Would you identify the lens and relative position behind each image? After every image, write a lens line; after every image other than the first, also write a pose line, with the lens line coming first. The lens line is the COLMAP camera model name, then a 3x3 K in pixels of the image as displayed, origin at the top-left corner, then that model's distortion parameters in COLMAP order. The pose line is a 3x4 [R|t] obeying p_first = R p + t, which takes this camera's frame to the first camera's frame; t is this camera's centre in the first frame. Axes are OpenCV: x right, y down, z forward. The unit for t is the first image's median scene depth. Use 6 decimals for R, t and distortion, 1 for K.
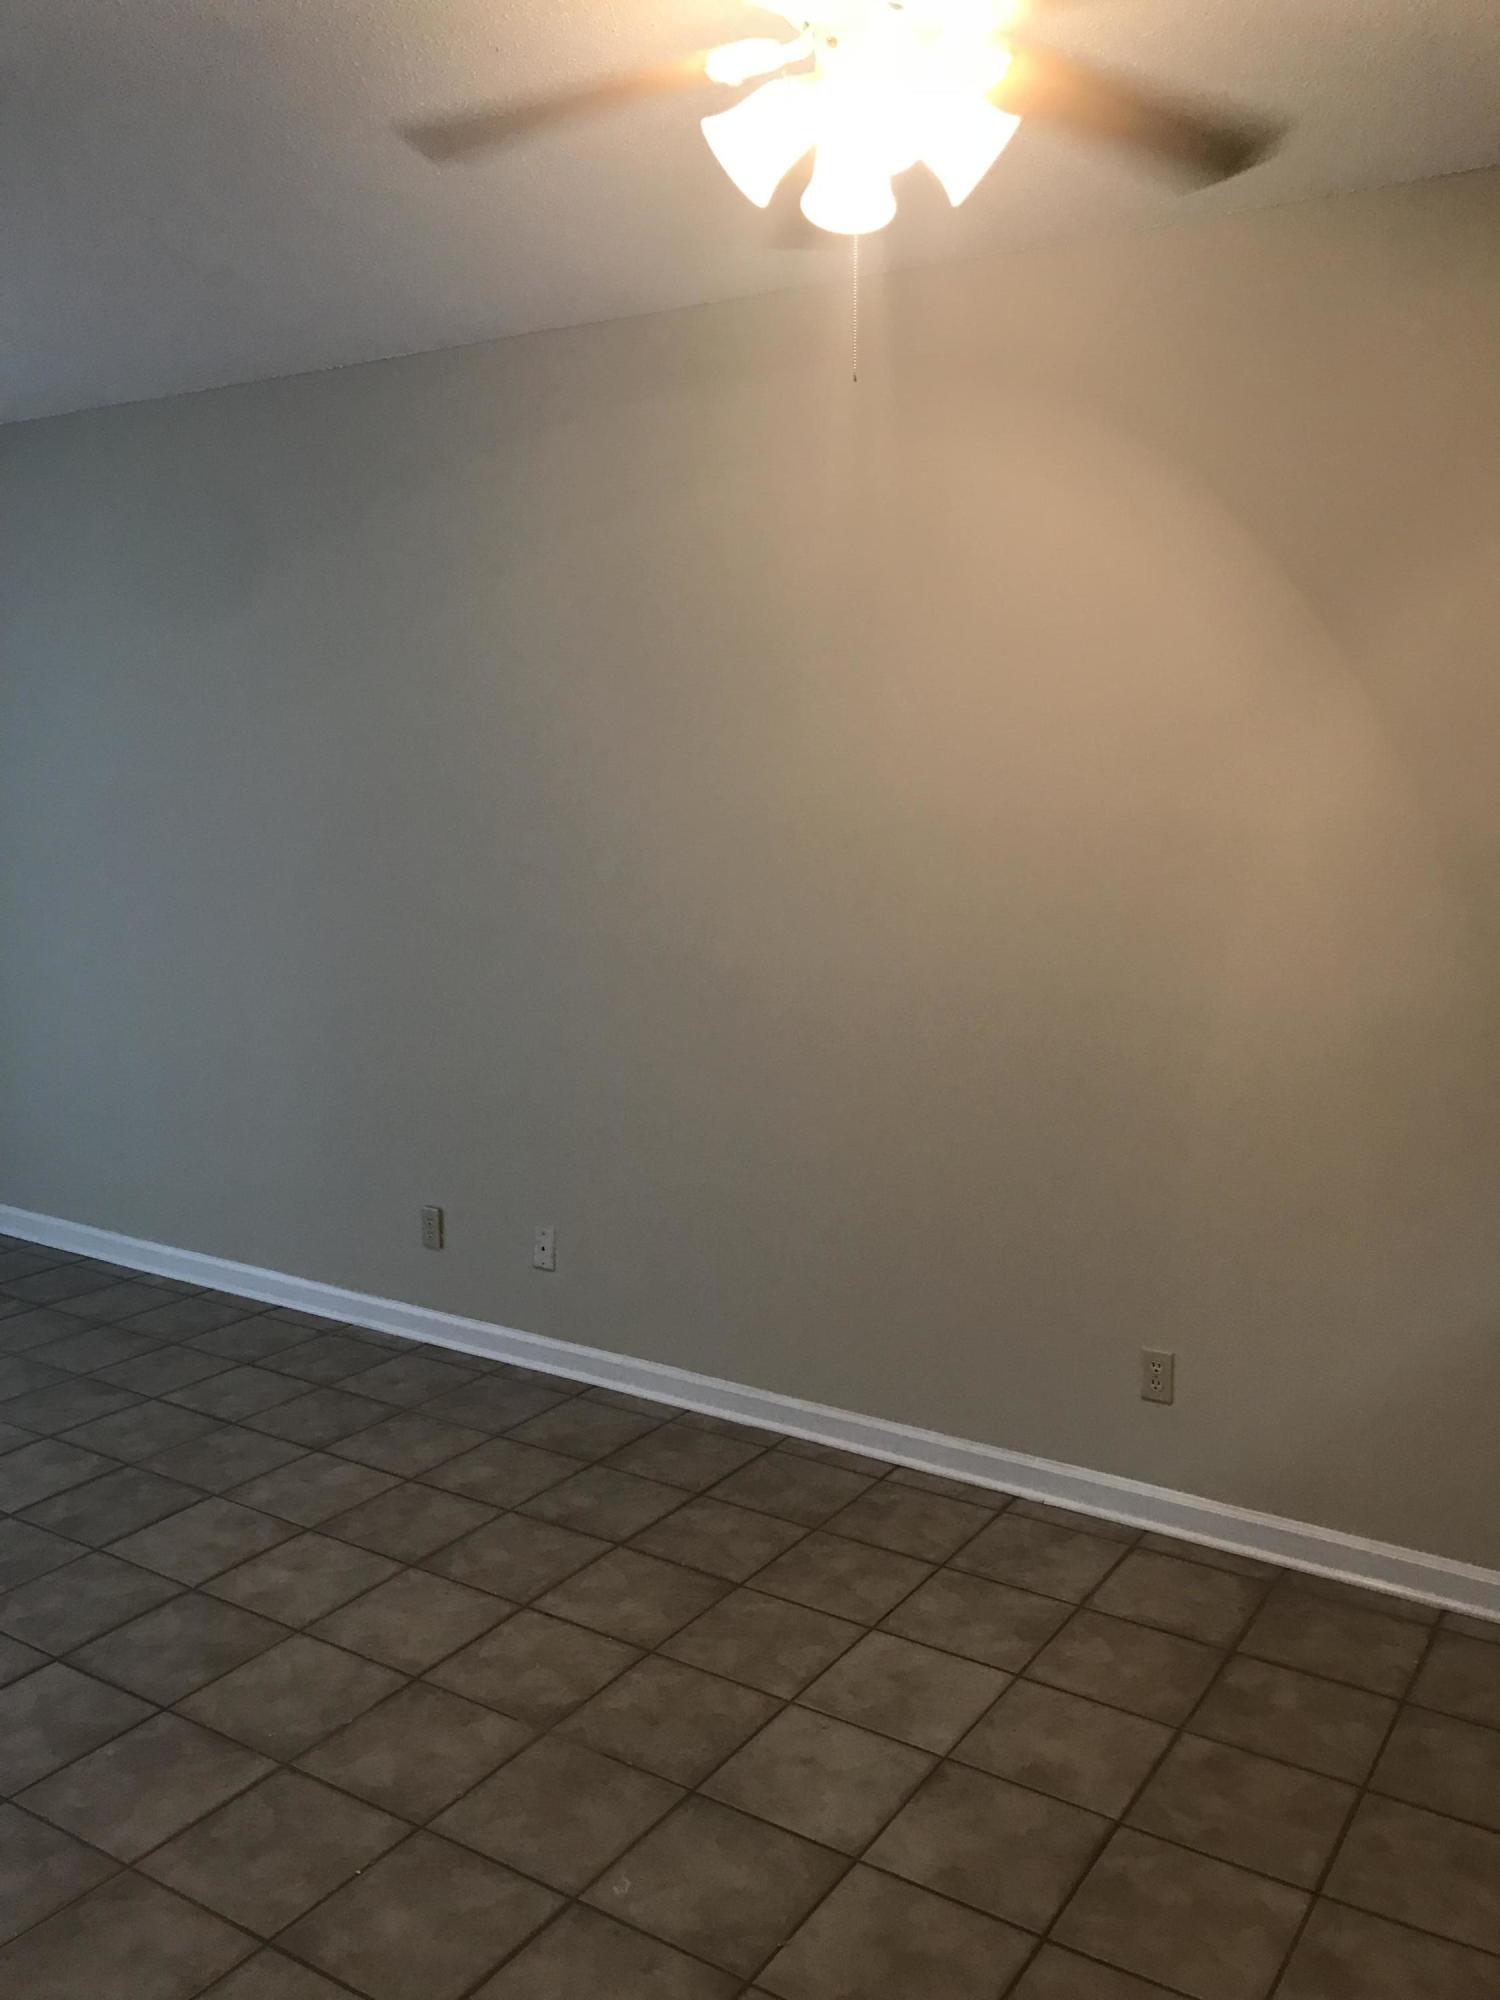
lens RADIAL K [[1652.5, 0, 750.0], [0, 1652.5, 1000.0], [0, 0, 1]] dist [0.004971, 0.010416]
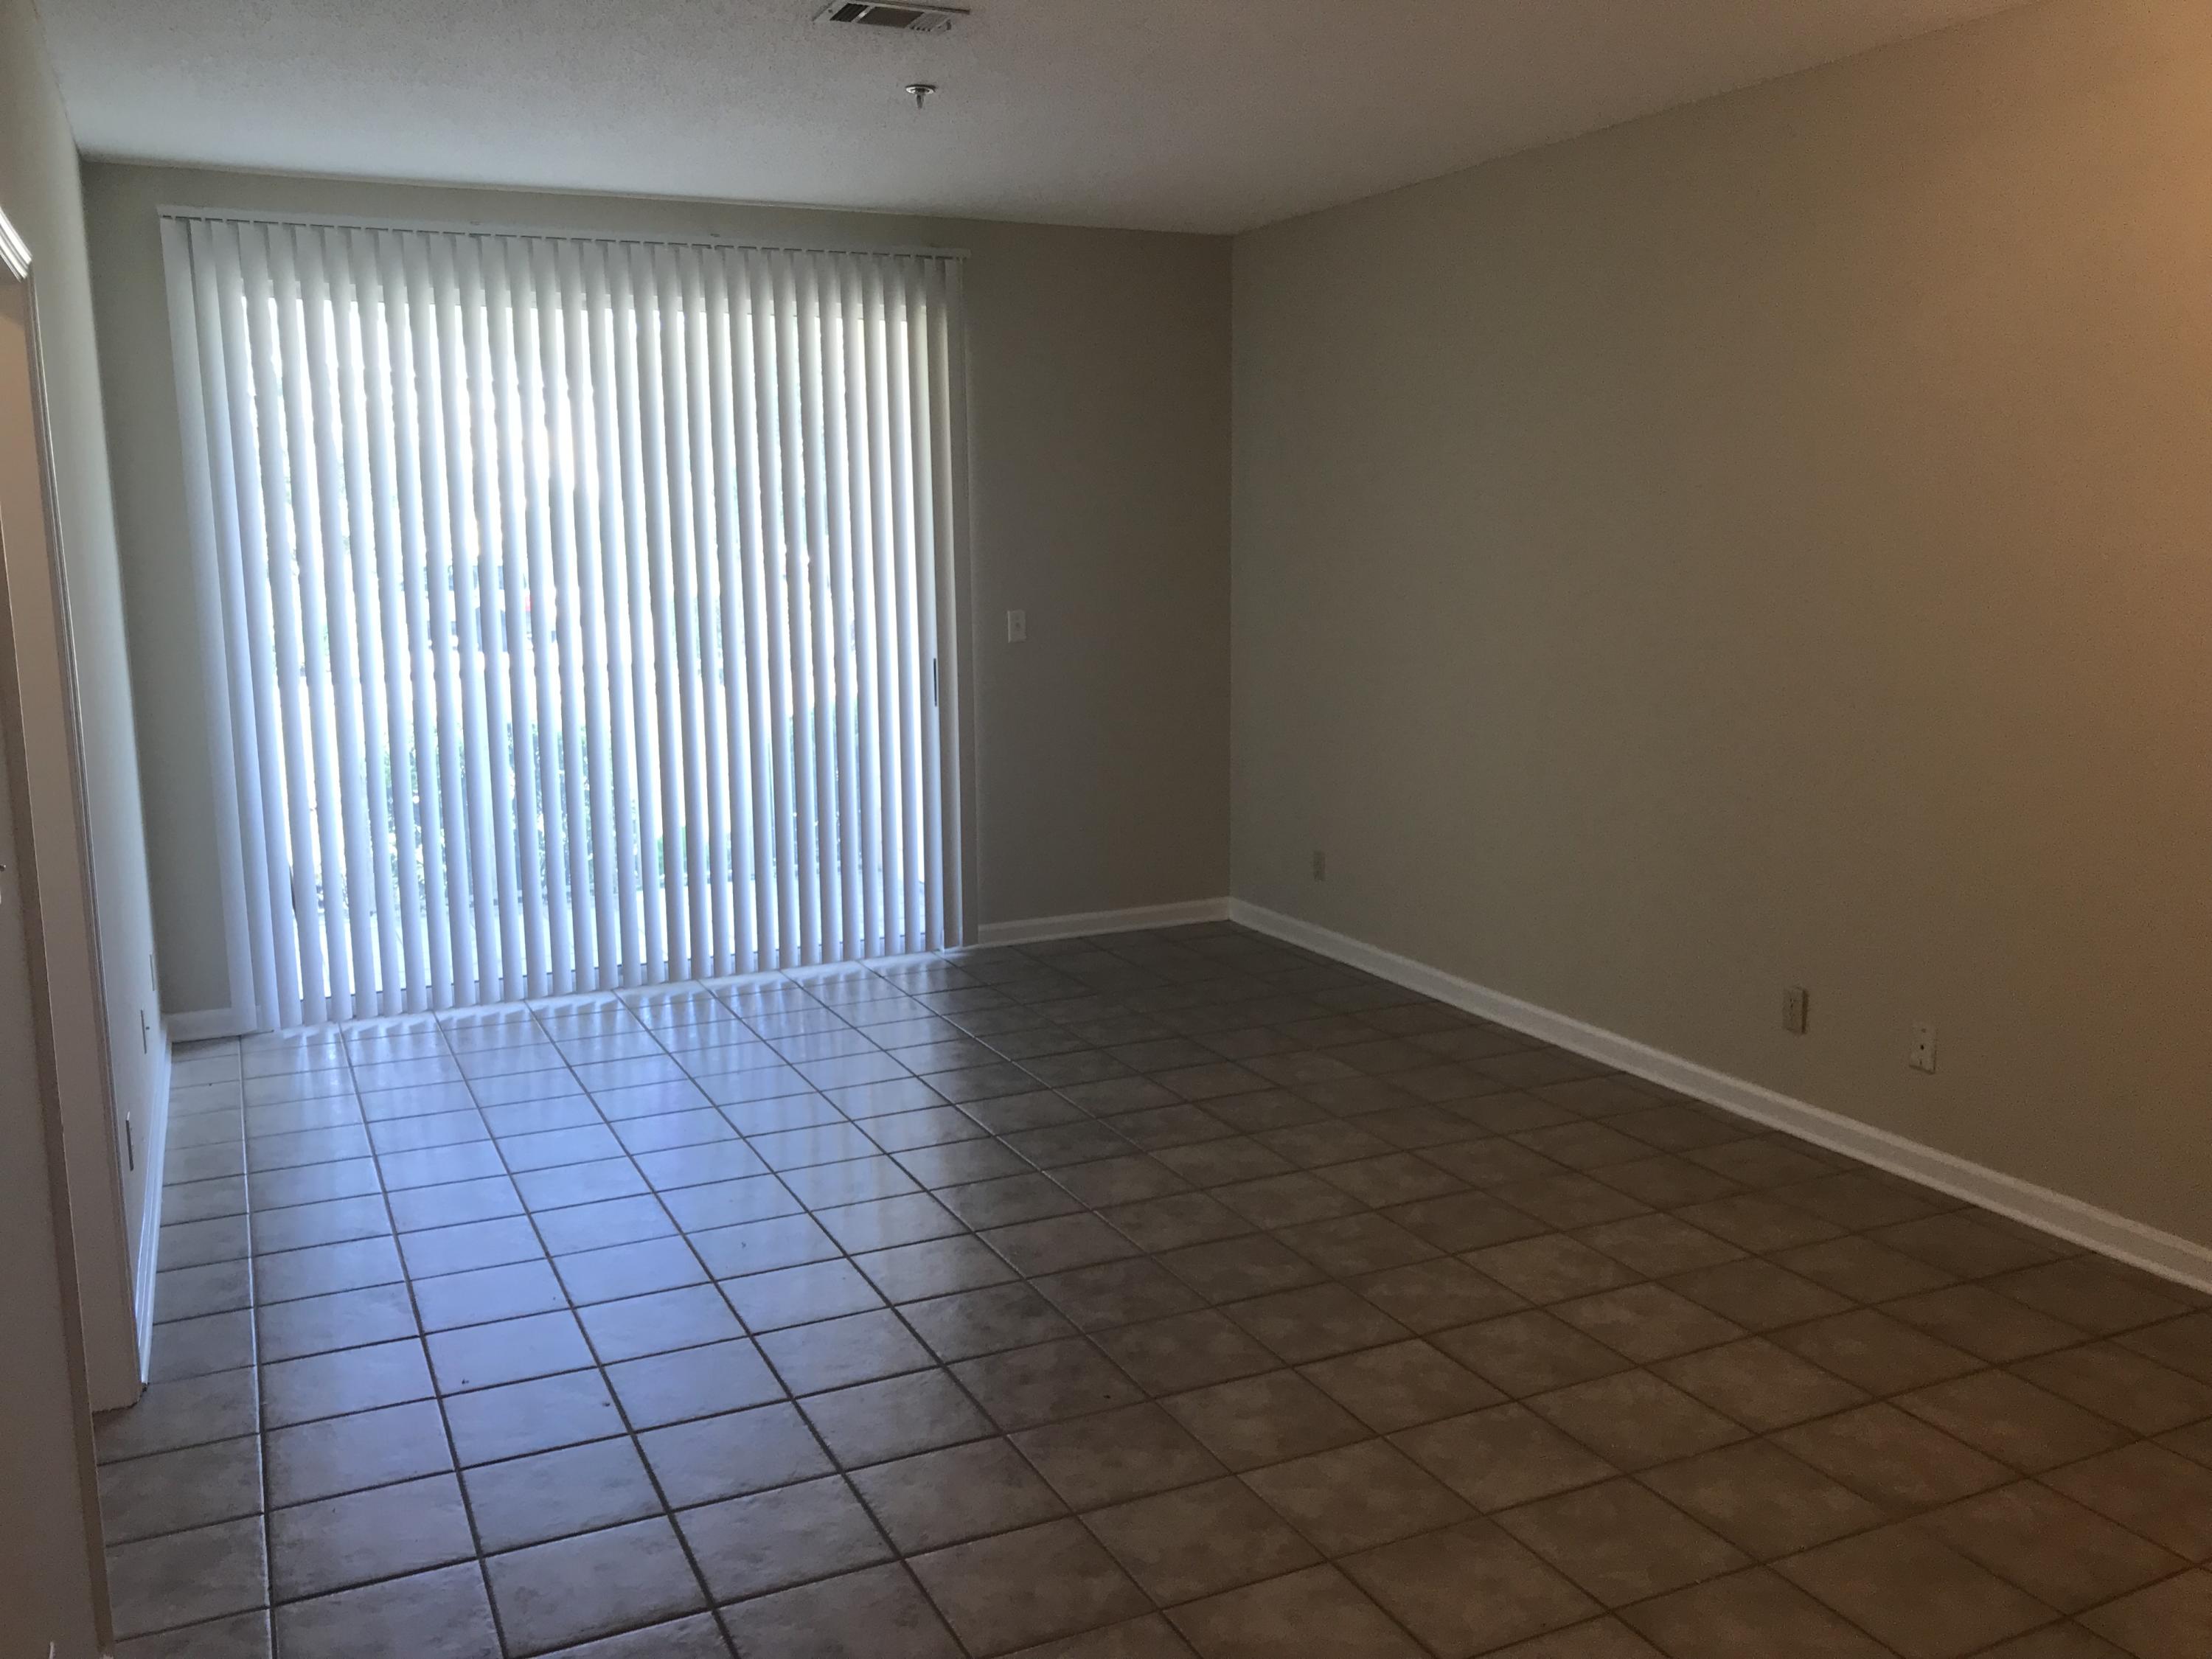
lens RADIAL K [[1827.7, 0, 1078.2], [0, 1827.7, 827.8], [0, 0, 1]] dist [0.004971, 0.010416]
pose [[0.845889, 0.078128, -0.527606, 0.003228], [-0.063666, 0.996931, 0.045553, 0.019684], [0.529546, -0.004942, 0.848267, -0.133001]]
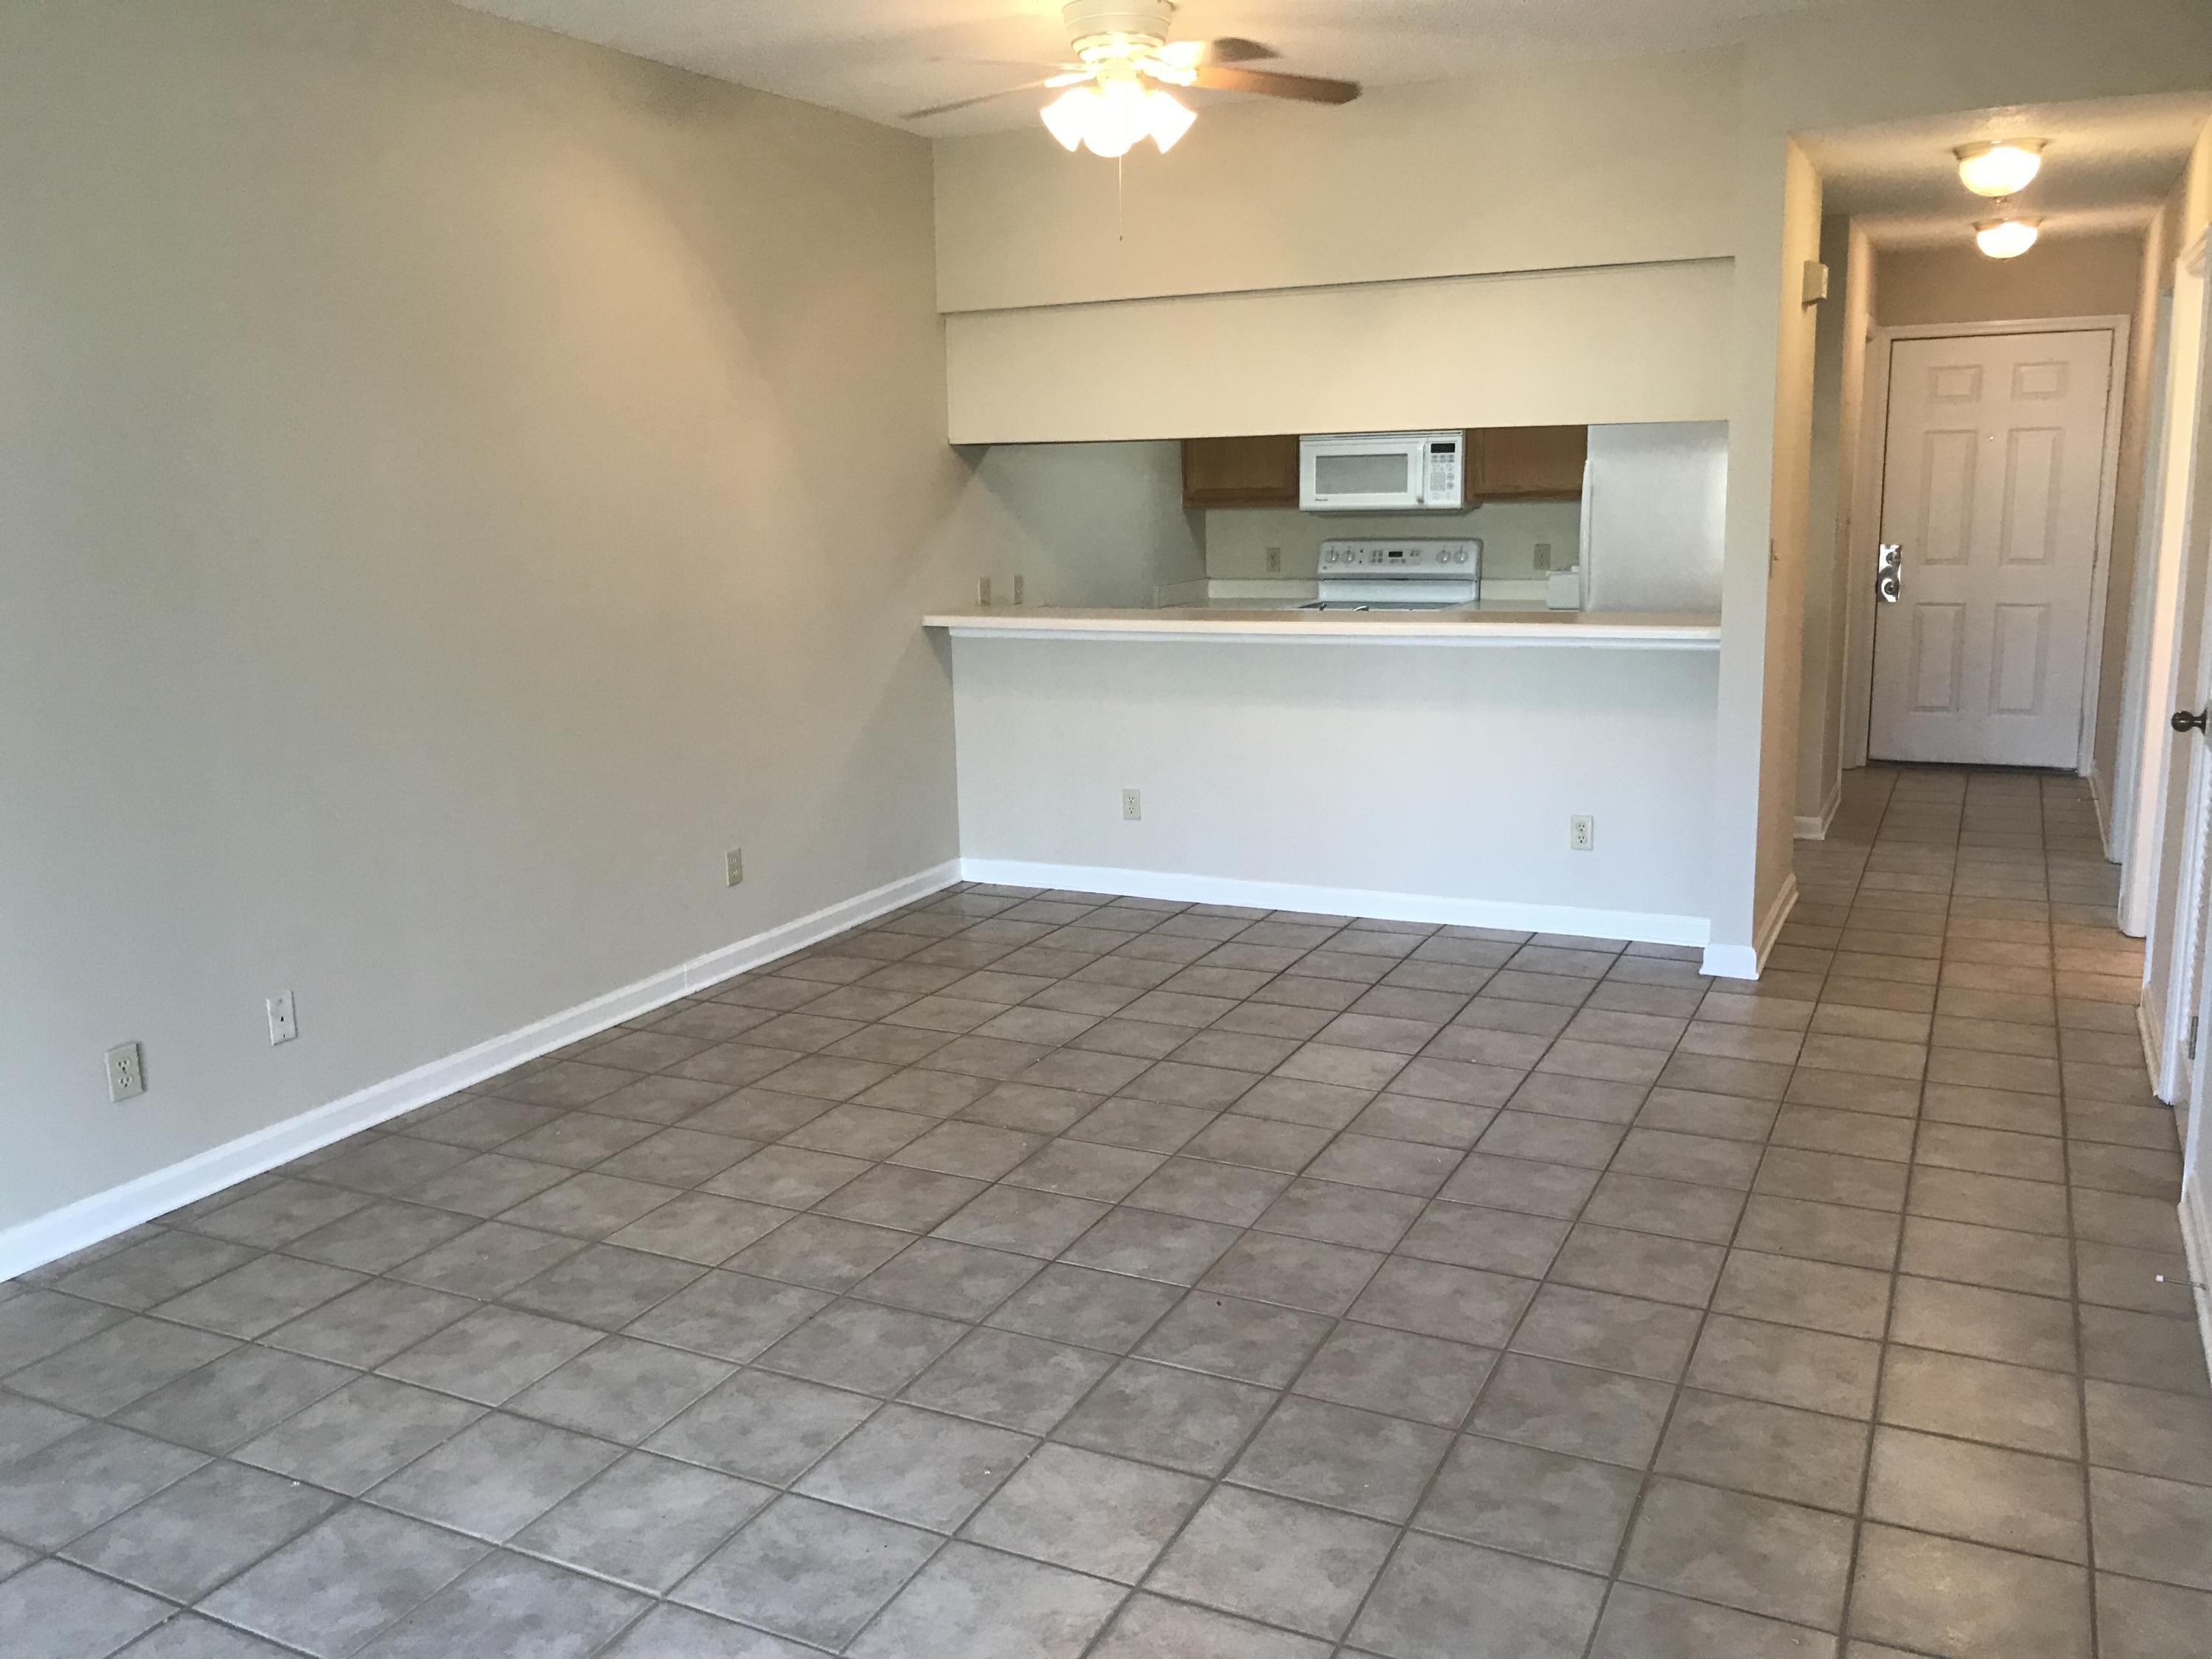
lens RADIAL K [[1827.7, 0, 1078.2], [0, 1827.7, 827.8], [0, 0, 1]] dist [0.004971, 0.010416]
pose [[-0.106555, -0.196543, 0.974688, -1.461679], [0.162654, 0.963618, 0.212093, -0.109673], [-0.980913, 0.181136, -0.070710, 0.857284]]
